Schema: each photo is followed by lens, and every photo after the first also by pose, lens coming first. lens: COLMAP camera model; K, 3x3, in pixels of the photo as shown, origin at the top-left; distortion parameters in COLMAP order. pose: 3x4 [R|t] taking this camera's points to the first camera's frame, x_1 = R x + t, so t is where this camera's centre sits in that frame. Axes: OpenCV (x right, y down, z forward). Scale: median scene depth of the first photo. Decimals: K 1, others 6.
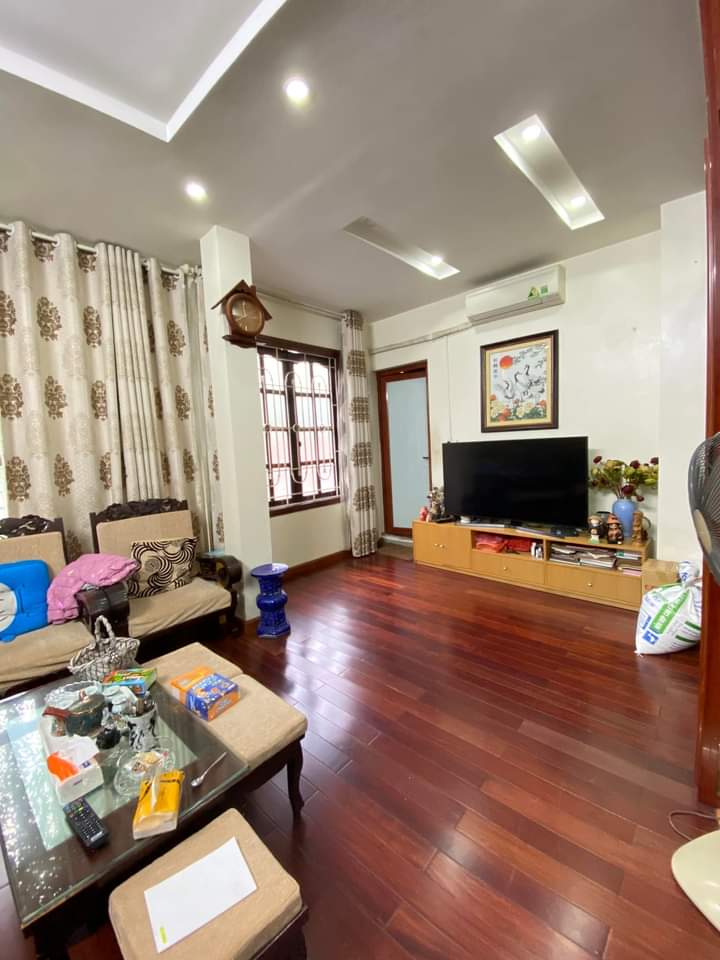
lens RADIAL K [[385.6, 0, 360.0], [0, 385.6, 480.0], [0, 0, 1]] dist [0.000474, 0.000066]
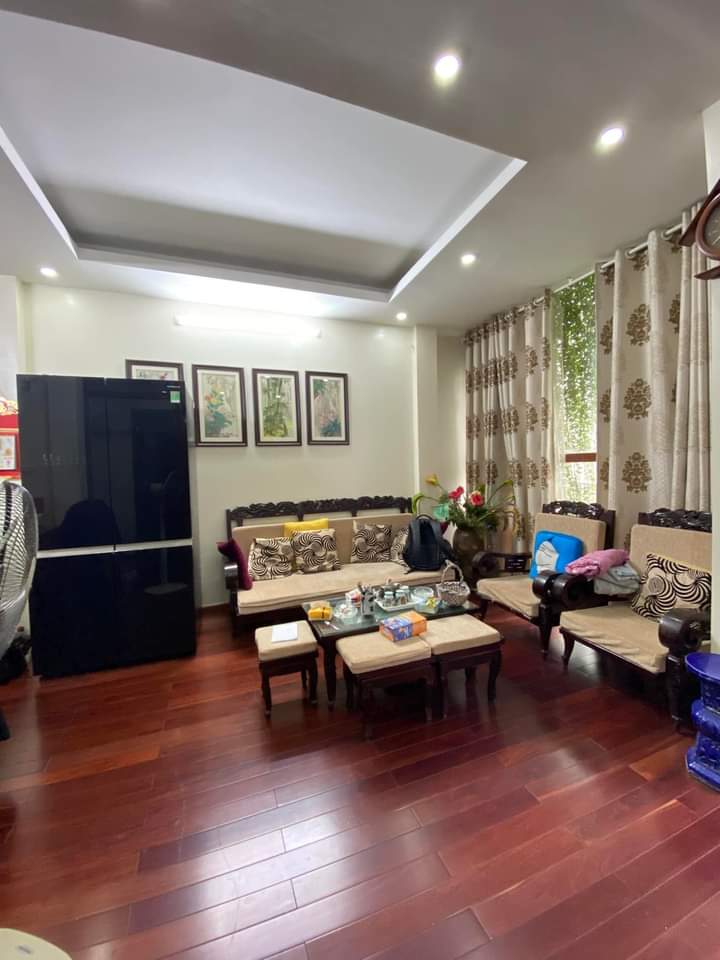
lens RADIAL K [[385.6, 0, 360.0], [0, 385.6, 480.0], [0, 0, 1]] dist [0.000474, 0.000066]
pose [[-0.446032, 0.093686, -0.890100, 0.491421], [-0.032797, 0.992128, 0.120859, -0.092297], [0.894416, 0.083100, -0.439448, 0.769905]]
